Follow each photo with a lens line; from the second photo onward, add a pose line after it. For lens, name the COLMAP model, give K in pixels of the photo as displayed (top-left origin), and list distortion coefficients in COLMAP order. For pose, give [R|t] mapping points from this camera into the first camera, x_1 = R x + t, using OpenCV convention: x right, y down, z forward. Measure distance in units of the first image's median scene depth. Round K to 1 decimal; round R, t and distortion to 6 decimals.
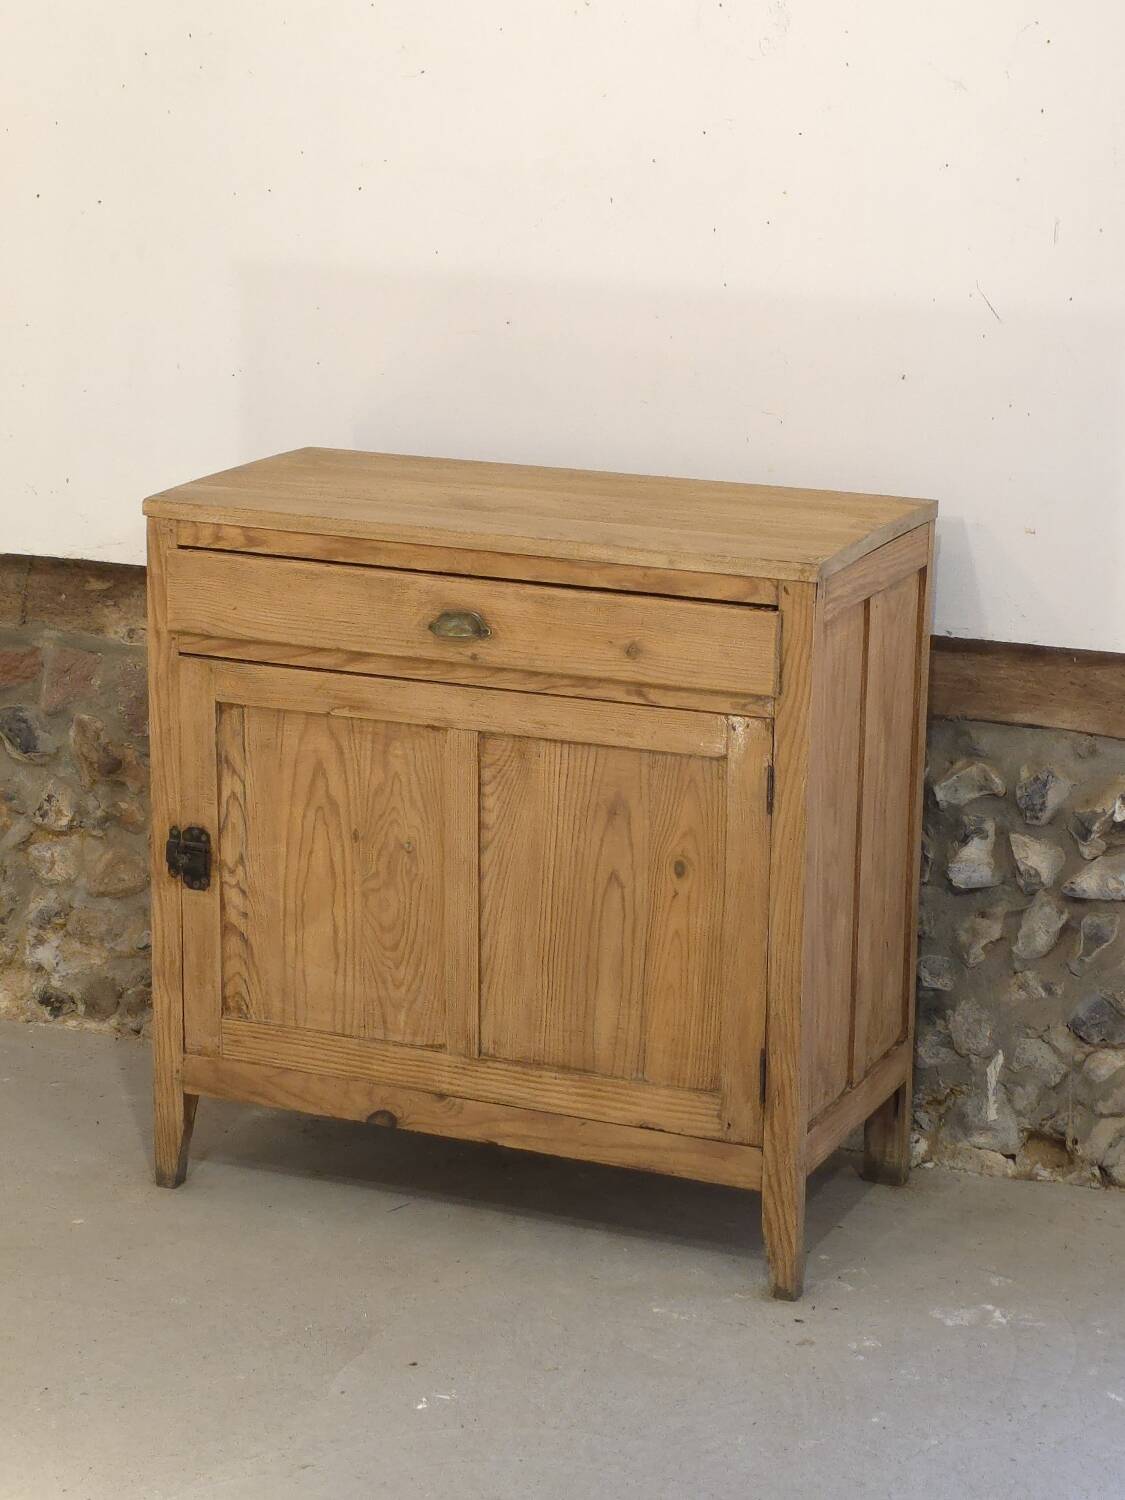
lens RADIAL K [[3505.9, 0, 559.6], [0, 3505.9, 712.1], [0, 0, 1]] dist [0.176873, 0.050758]
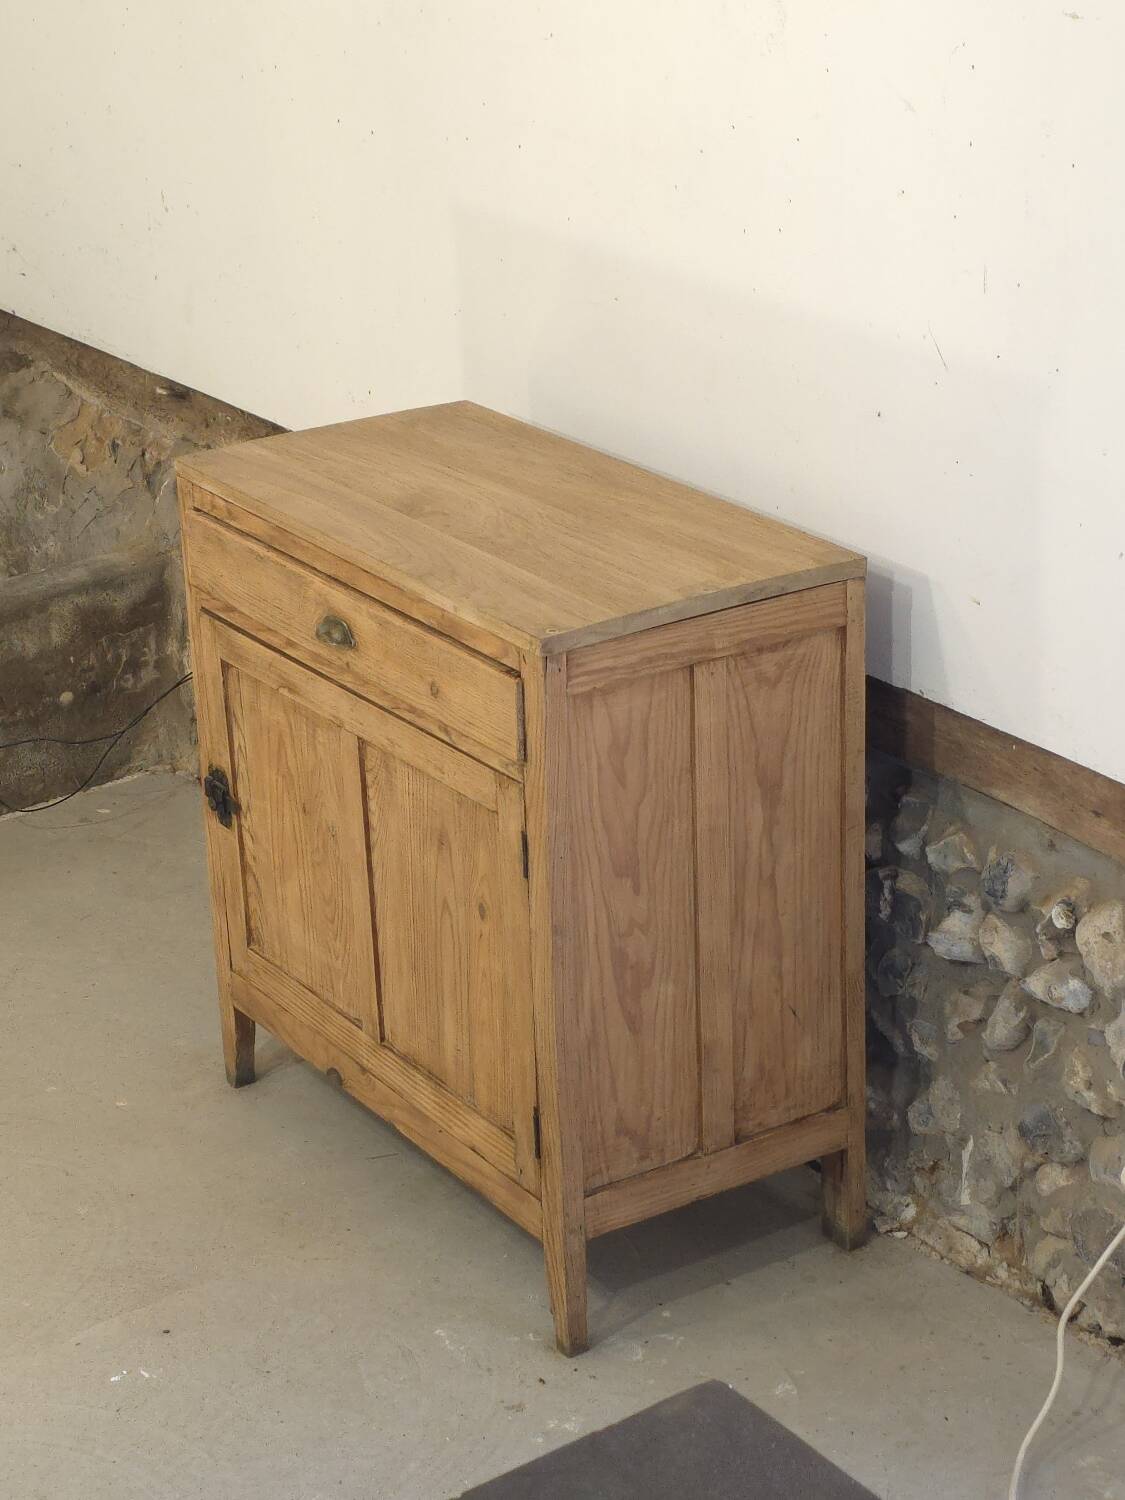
lens RADIAL K [[3246.8, 0, 567.9], [0, 3246.8, 731.8], [0, 0, 1]] dist [0.193493, 0.035692]
pose [[0.833588, 0.161700, -0.528189, 0.503322], [-0.089035, 0.983024, 0.160428, -0.146115], [0.545164, -0.086704, 0.833834, 0.245451]]
